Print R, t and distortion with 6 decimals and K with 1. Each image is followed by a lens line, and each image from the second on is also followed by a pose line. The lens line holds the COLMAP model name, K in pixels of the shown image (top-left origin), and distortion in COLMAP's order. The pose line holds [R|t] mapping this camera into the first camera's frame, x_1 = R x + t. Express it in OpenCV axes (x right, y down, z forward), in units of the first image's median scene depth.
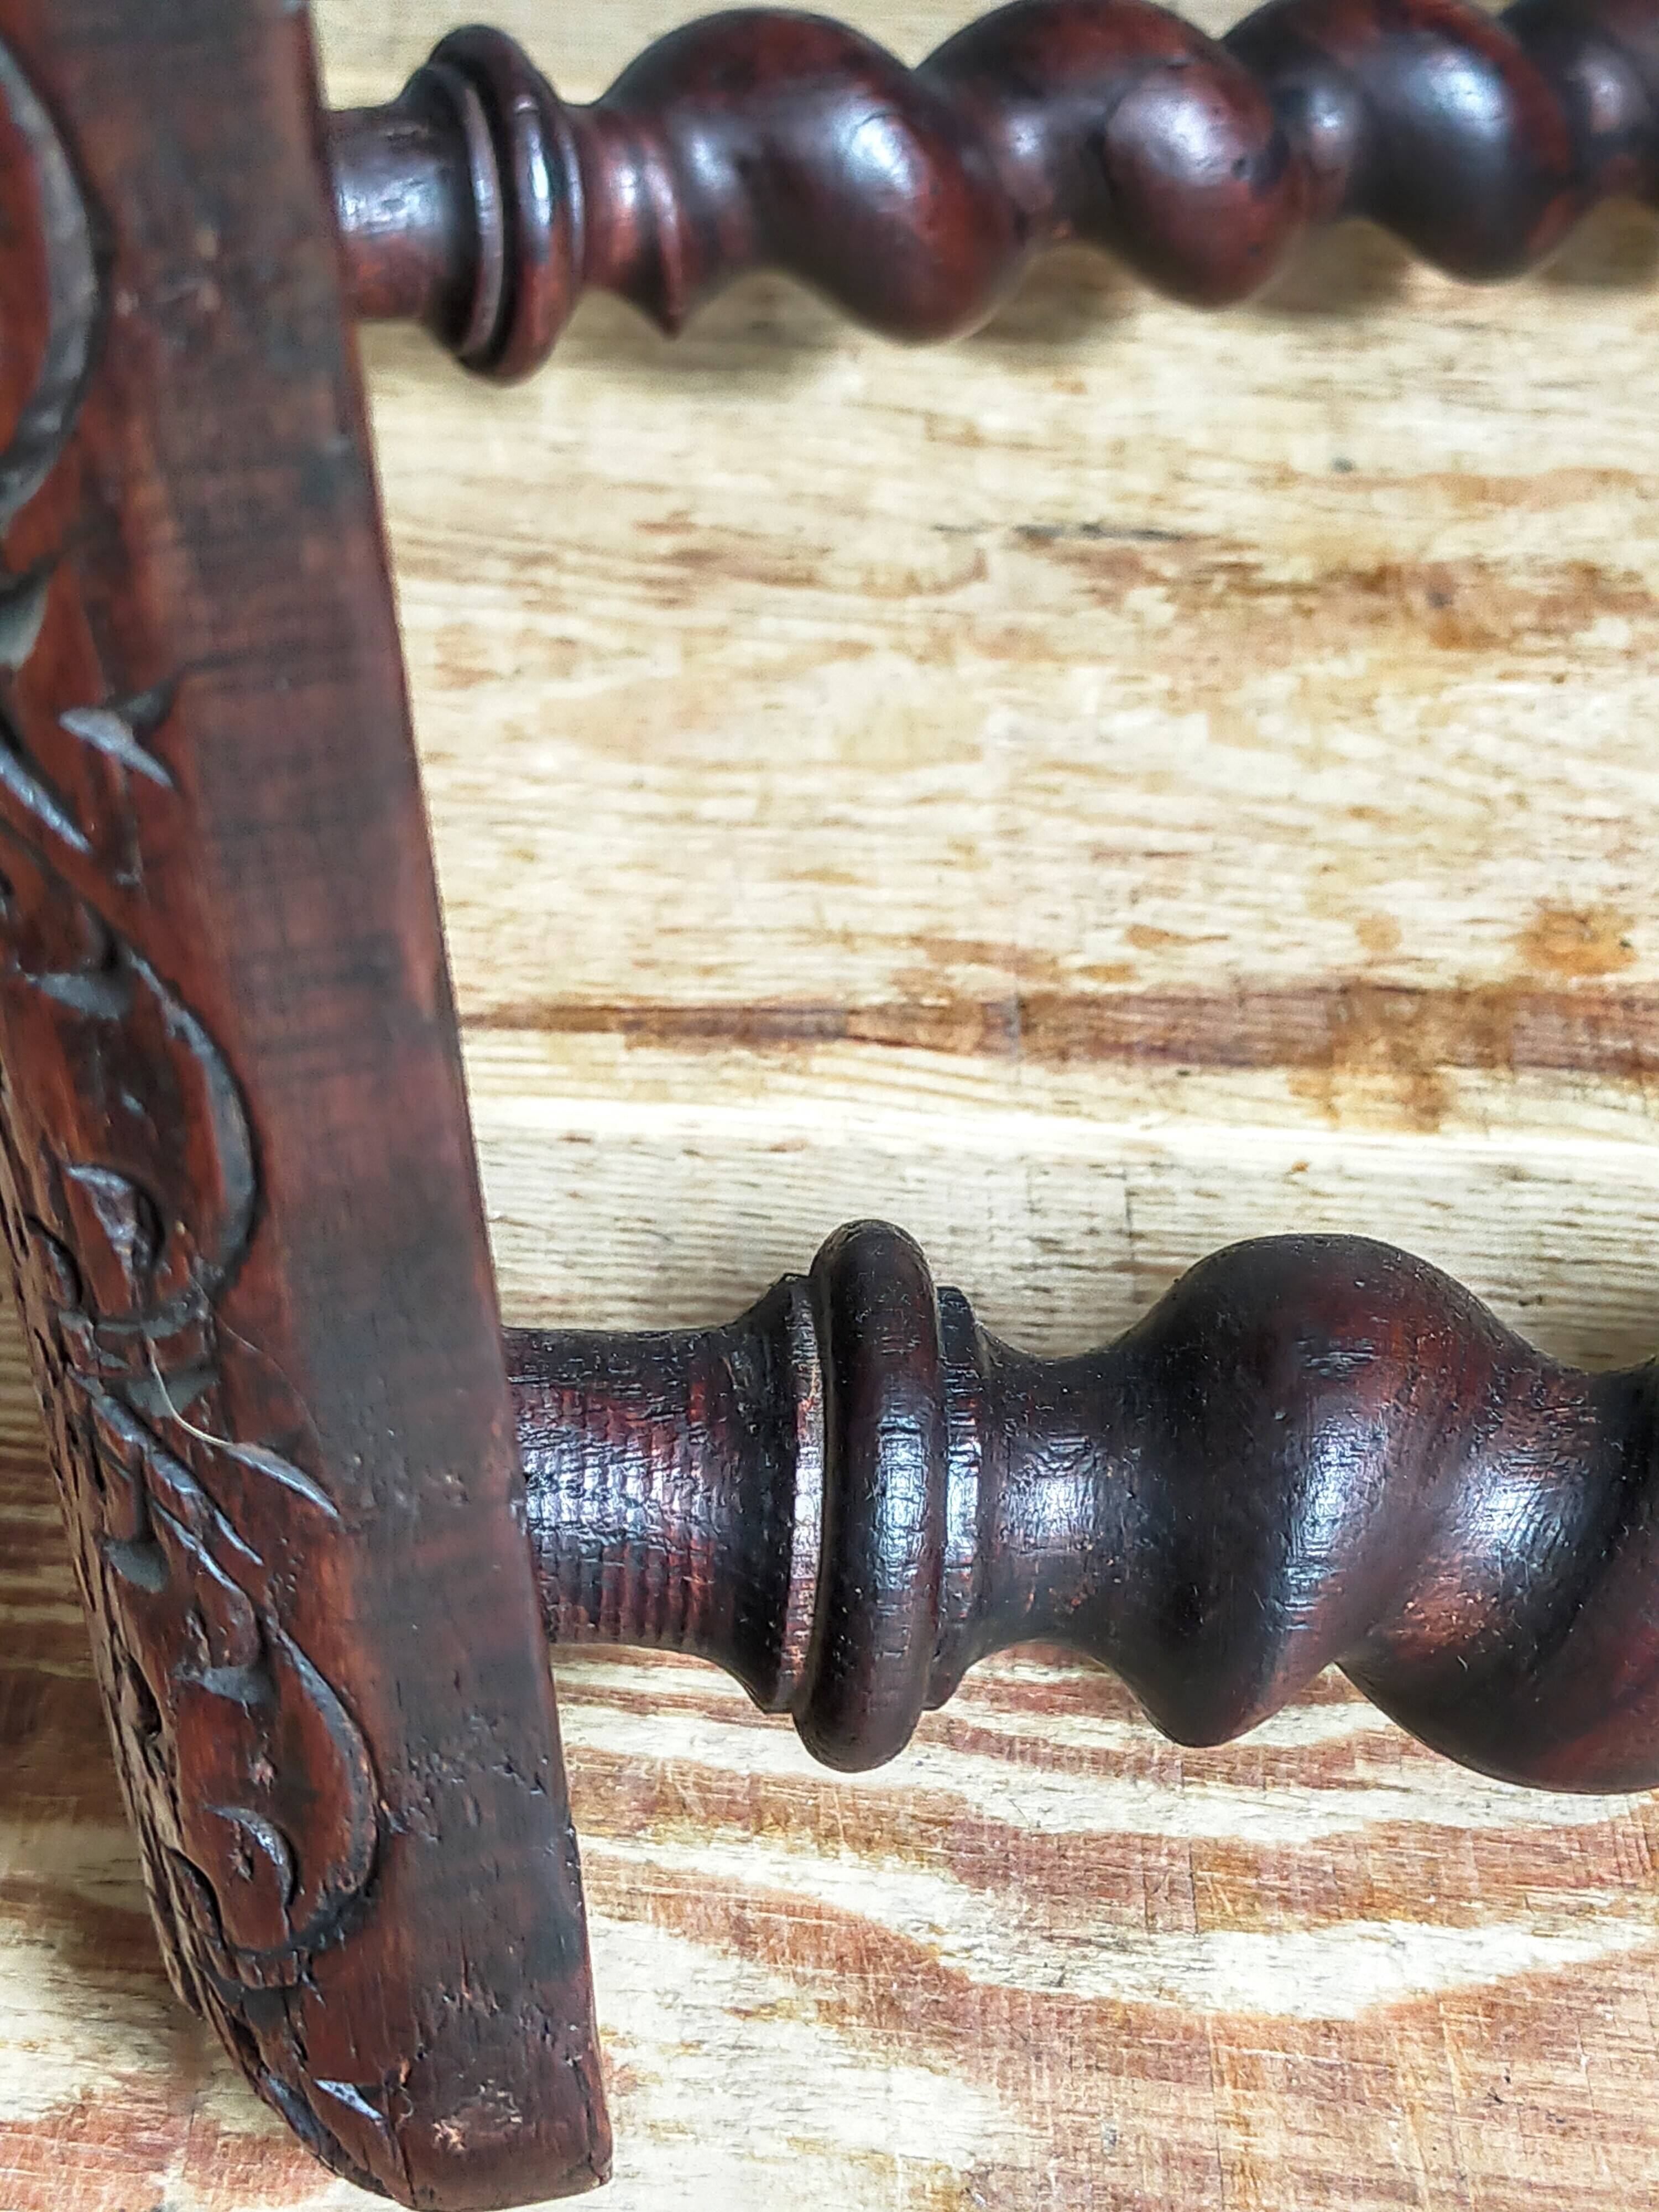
lens RADIAL K [[3433.6, 0, 826.0], [0, 3433.6, 1094.9], [0, 0, 1]] dist [0.091257, 0.000000]
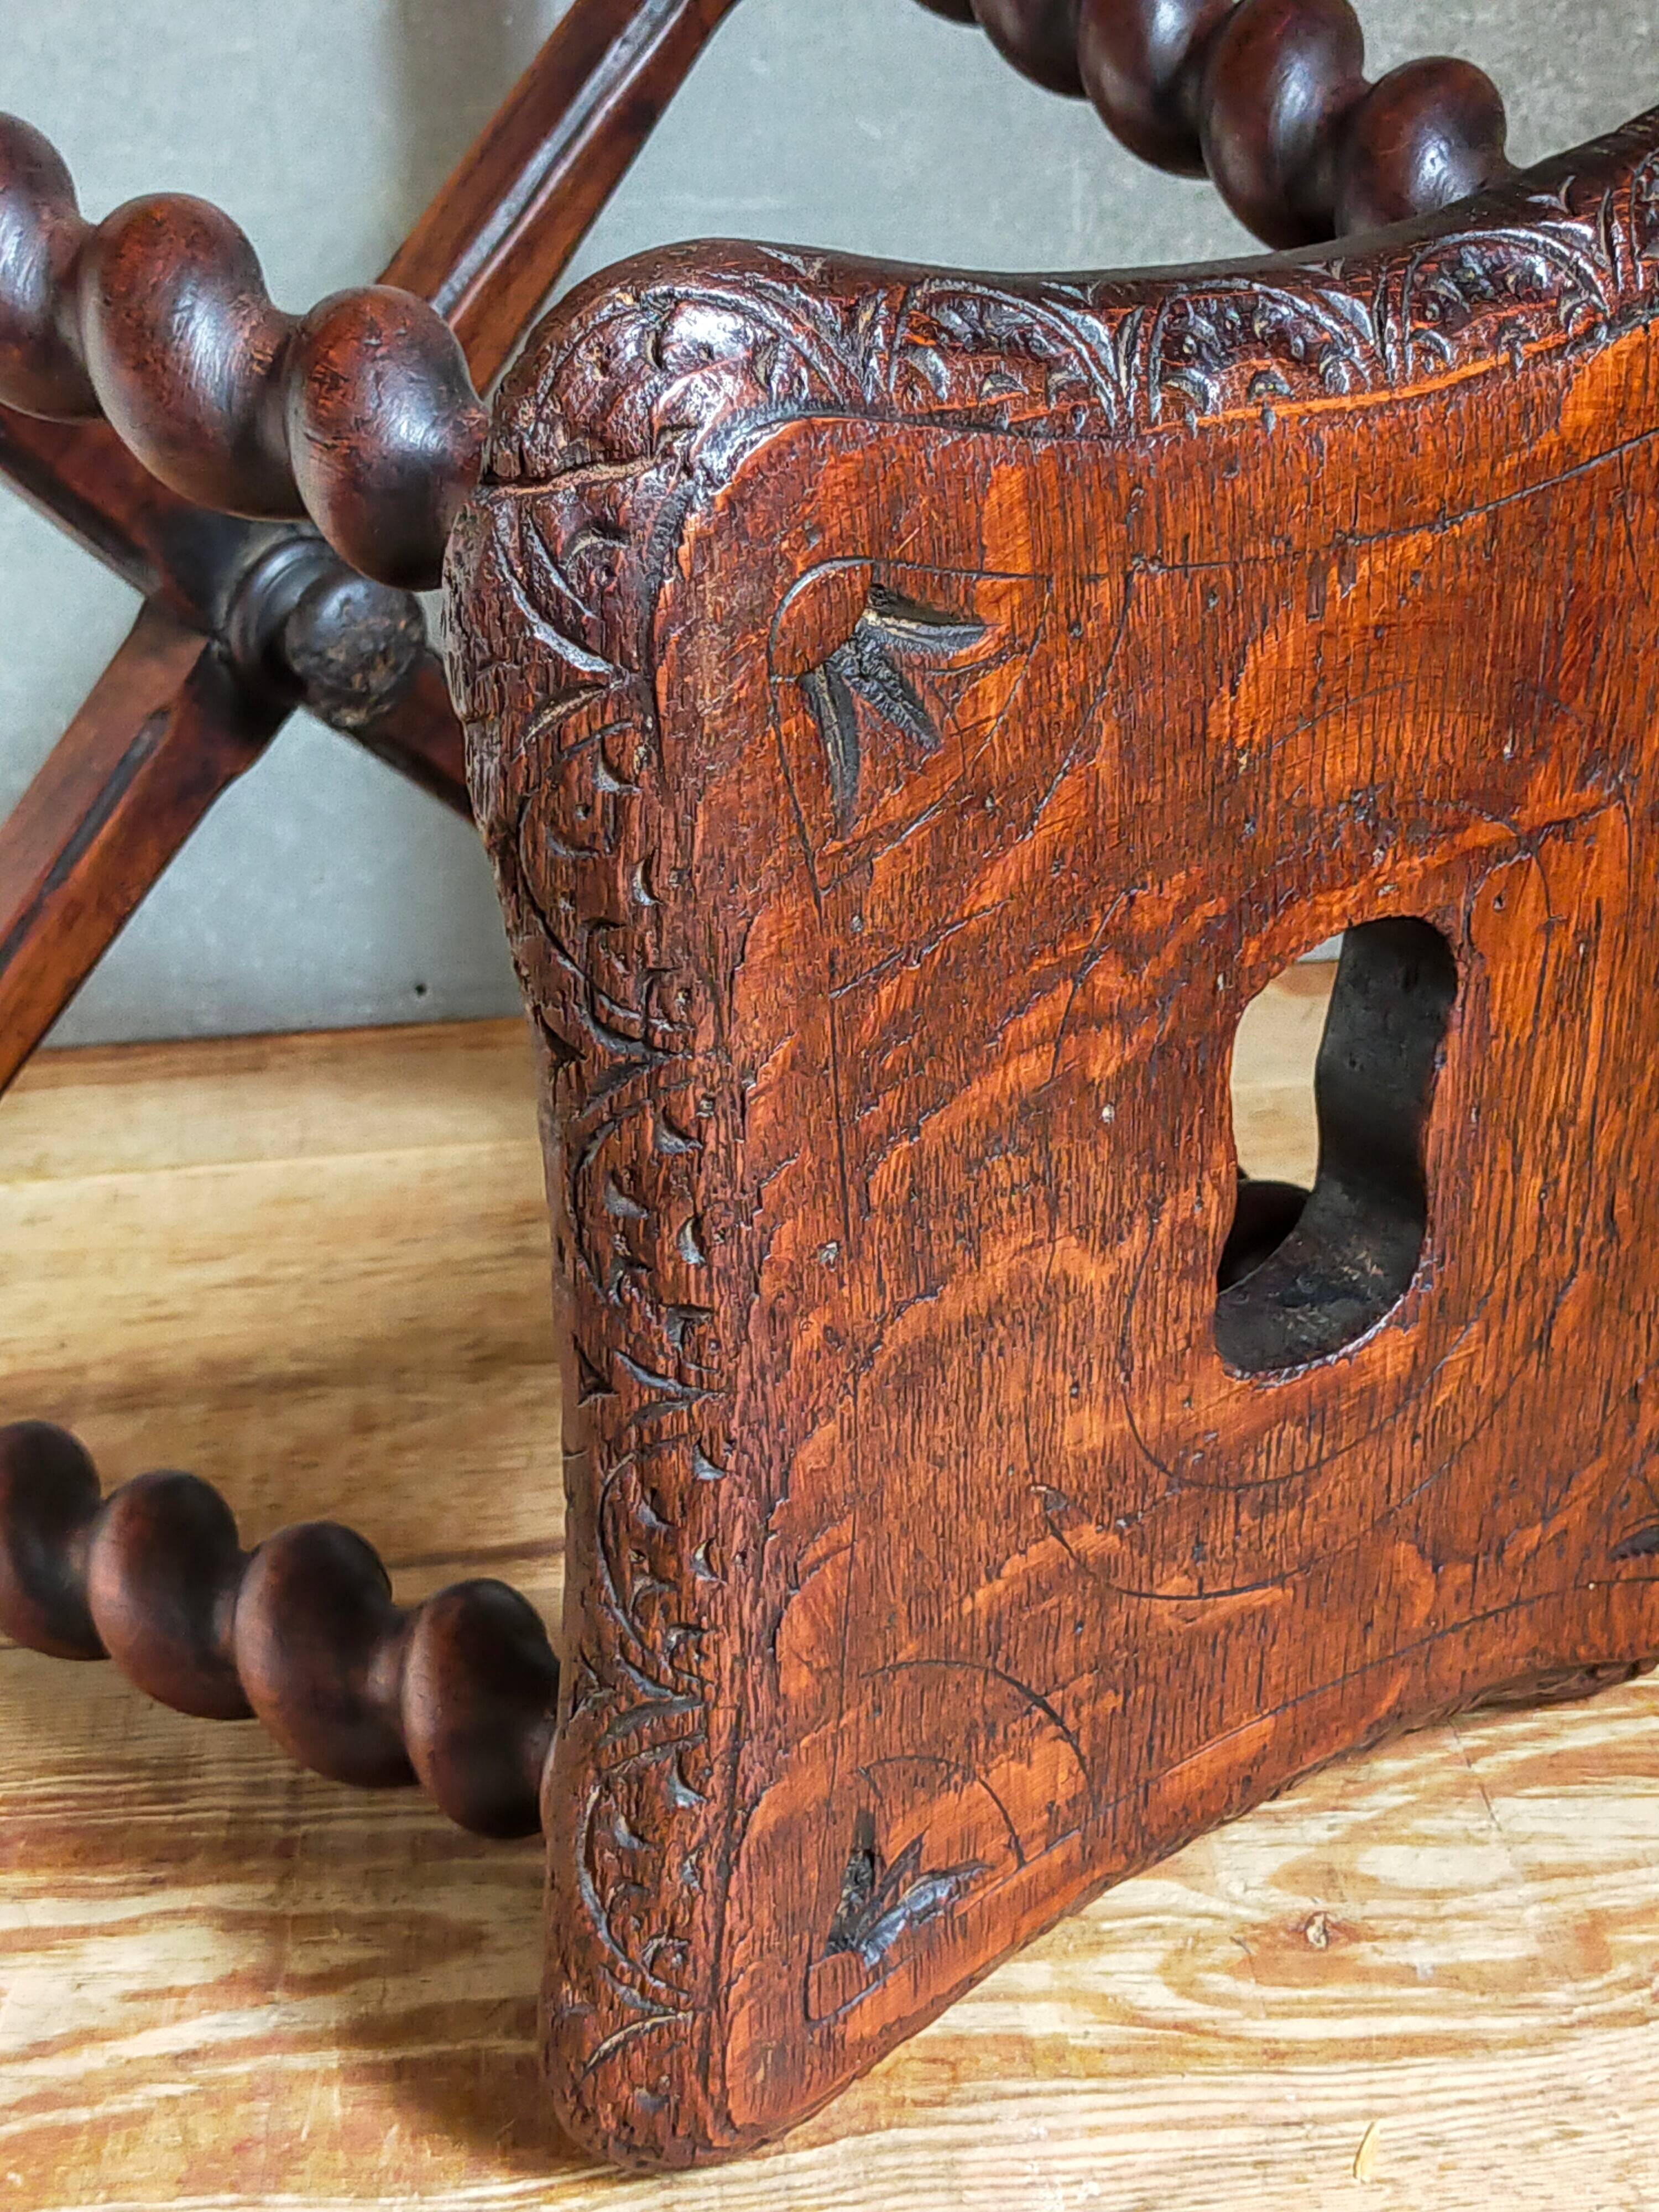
lens RADIAL K [[3433.6, 0, 842.3], [0, 3433.6, 1122.7], [0, 0, 1]] dist [0.091257, 0.000000]
pose [[0.989471, -0.140035, 0.036583, 0.111450], [0.144285, 0.934460, -0.325525, 0.391827], [0.011400, 0.327376, 0.944825, -0.858626]]
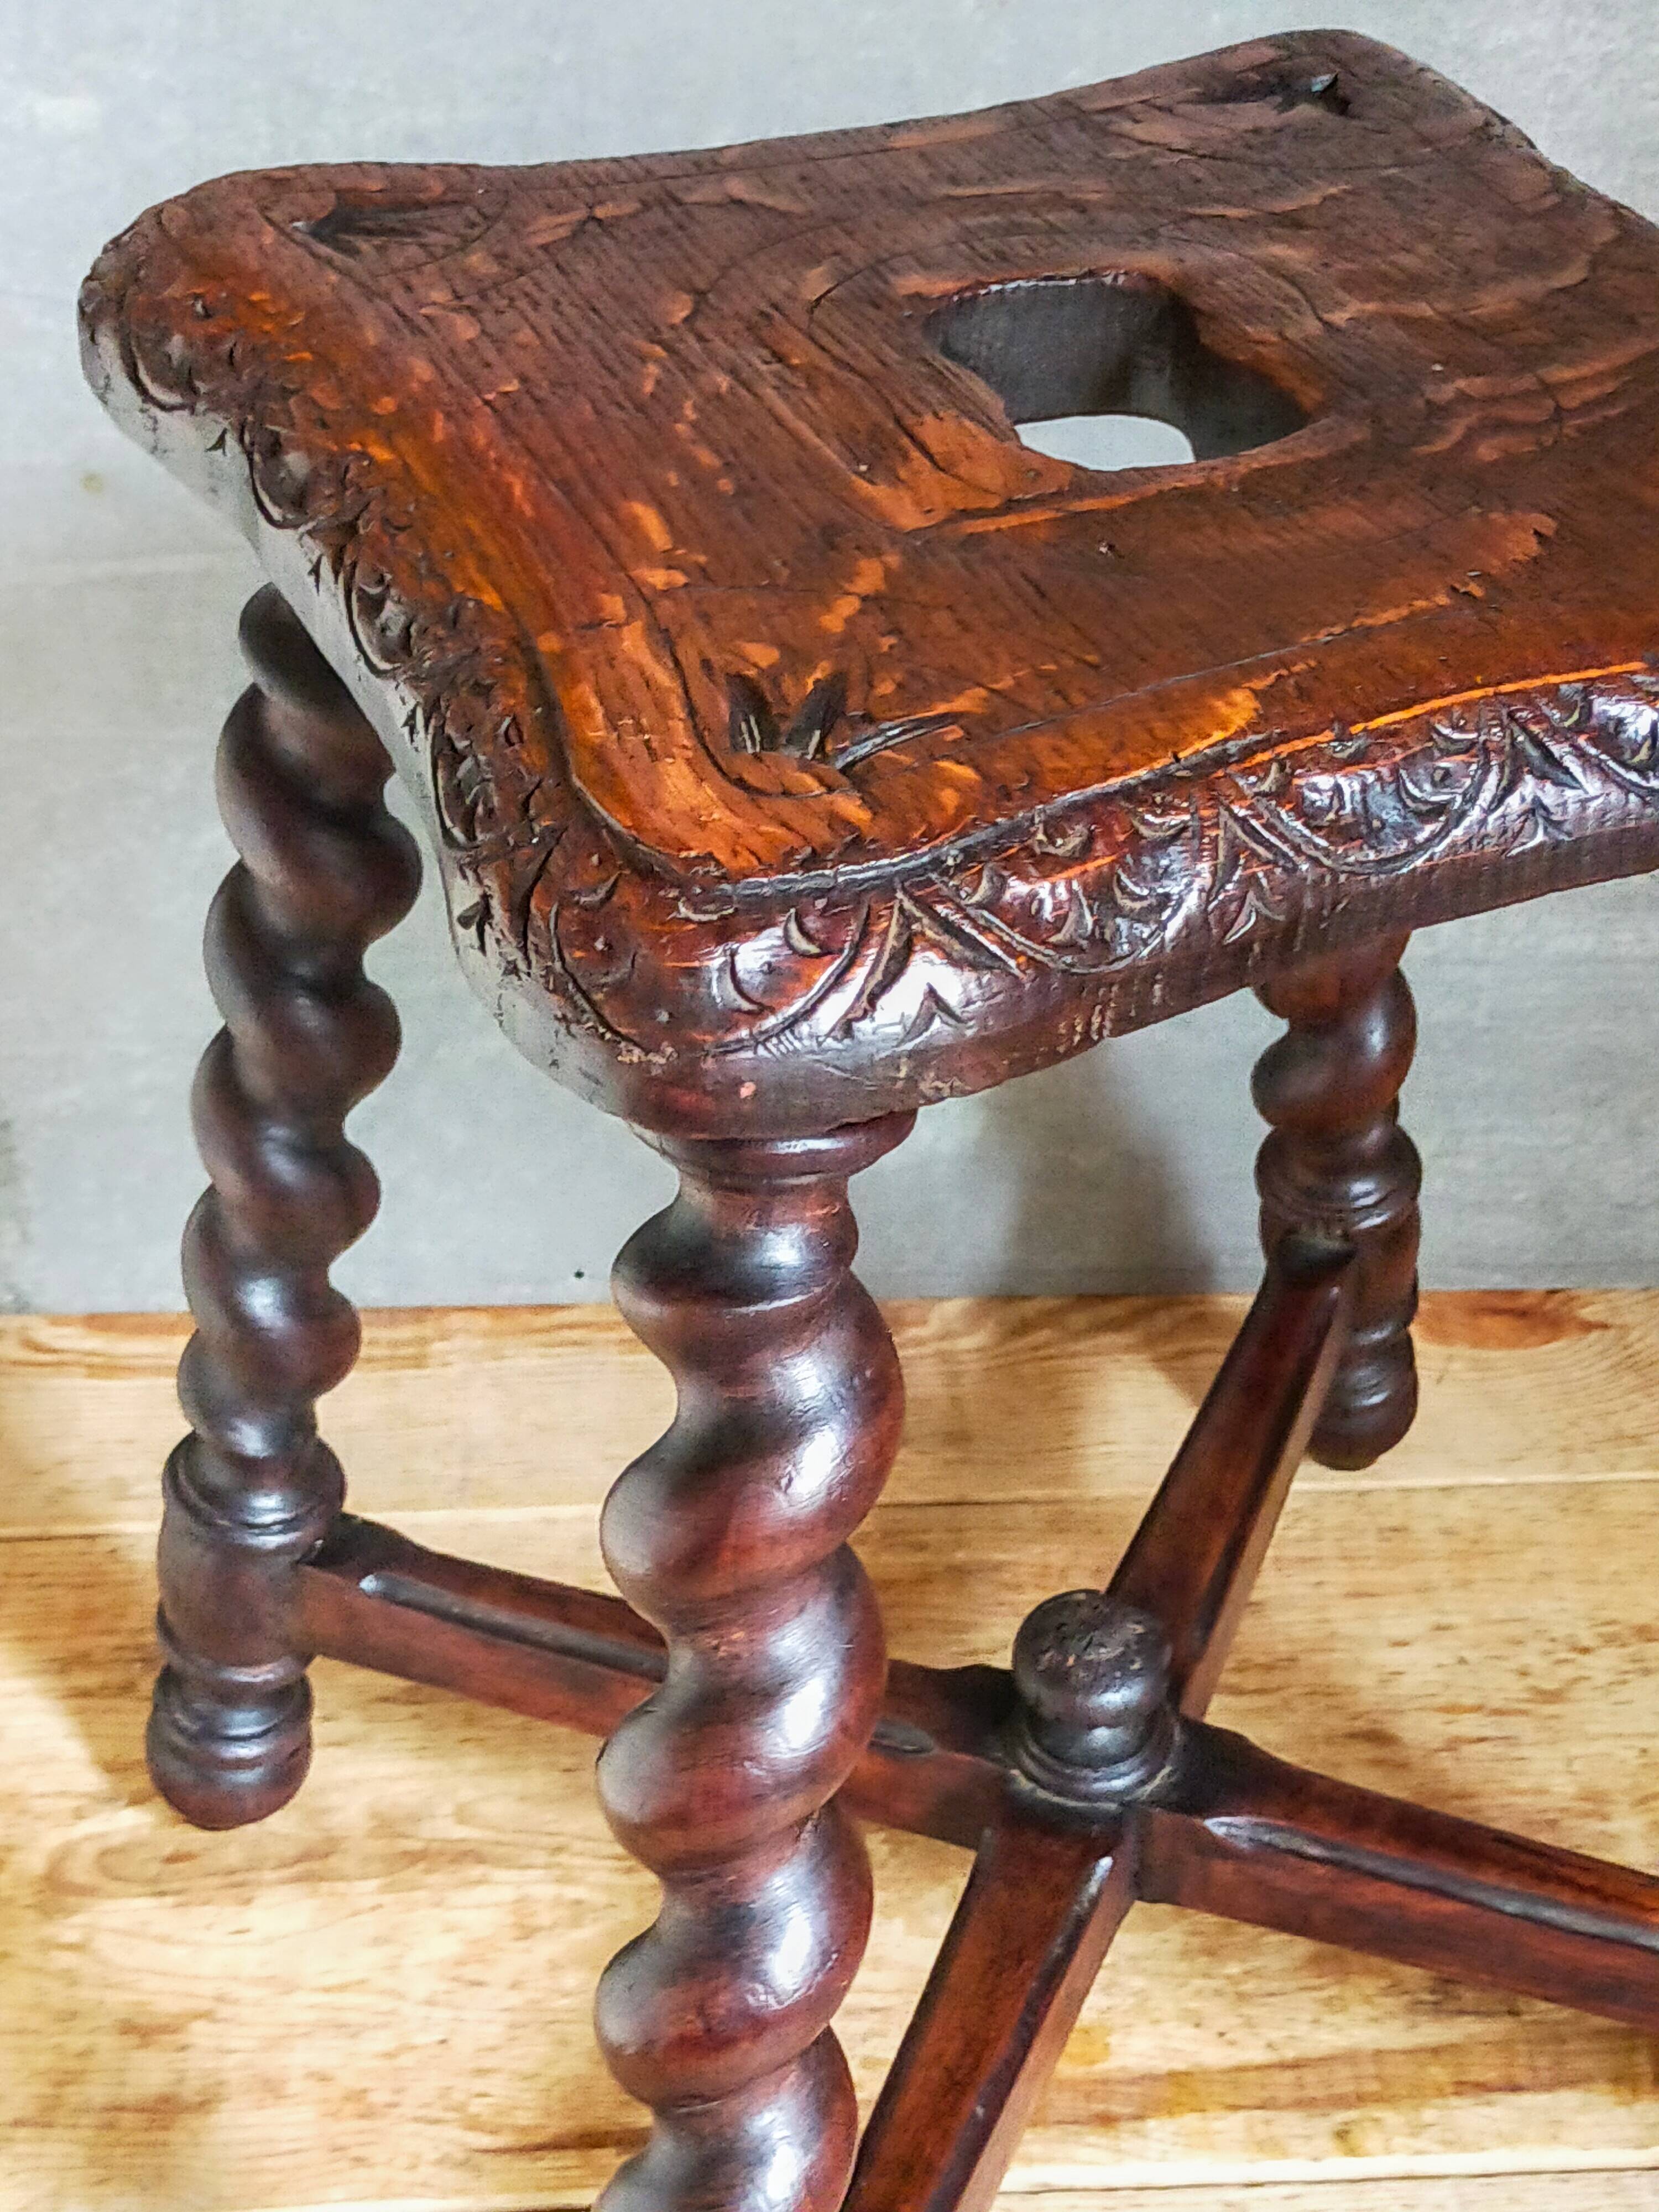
lens RADIAL K [[3433.6, 0, 819.2], [0, 3433.6, 1123.6], [0, 0, 1]] dist [0.091257, 0.000000]
pose [[0.996593, -0.081464, -0.012907, 0.135122], [0.079314, 0.989473, -0.121048, -0.351172], [0.022632, 0.119611, 0.992563, -1.098146]]
